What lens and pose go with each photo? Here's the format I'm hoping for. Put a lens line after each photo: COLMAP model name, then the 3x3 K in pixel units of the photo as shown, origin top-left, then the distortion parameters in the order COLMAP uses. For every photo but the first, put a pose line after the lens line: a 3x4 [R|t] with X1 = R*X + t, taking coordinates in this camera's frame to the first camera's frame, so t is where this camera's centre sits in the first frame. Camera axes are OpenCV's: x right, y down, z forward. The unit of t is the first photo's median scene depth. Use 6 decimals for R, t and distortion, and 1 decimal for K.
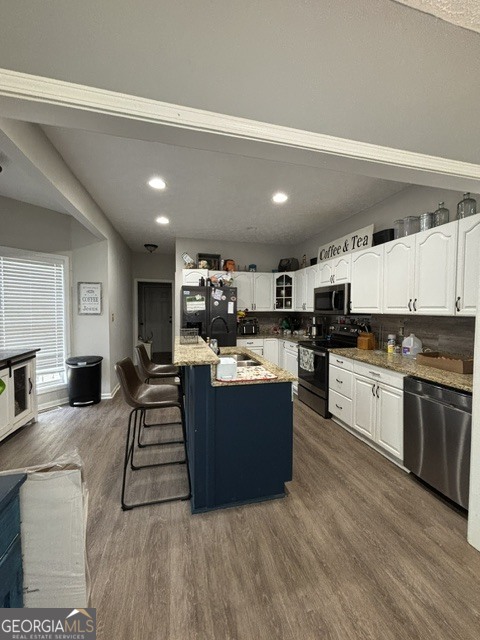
lens RADIAL K [[255.9, 0, 241.1], [0, 255.9, 318.1], [0, 0, 1]] dist [0.000531, -0.000156]
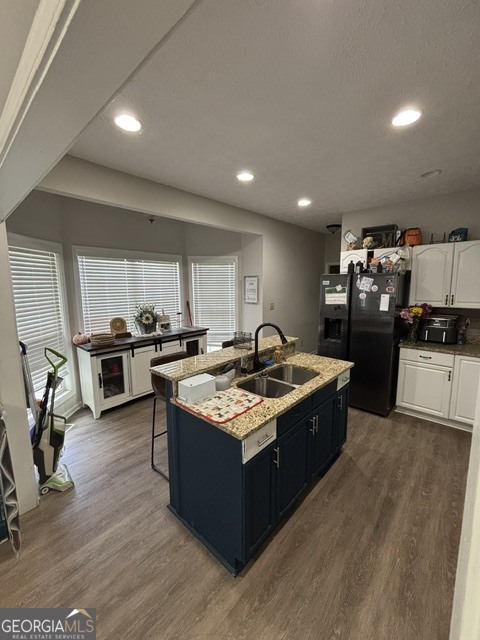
lens RADIAL K [[255.9, 0, 241.1], [0, 255.9, 318.1], [0, 0, 1]] dist [0.000531, -0.000156]
pose [[0.559554, 0.101041, -0.822611, 0.358613], [-0.020458, 0.993922, 0.108167, -0.072776], [0.828541, -0.043696, 0.558221, 0.303385]]
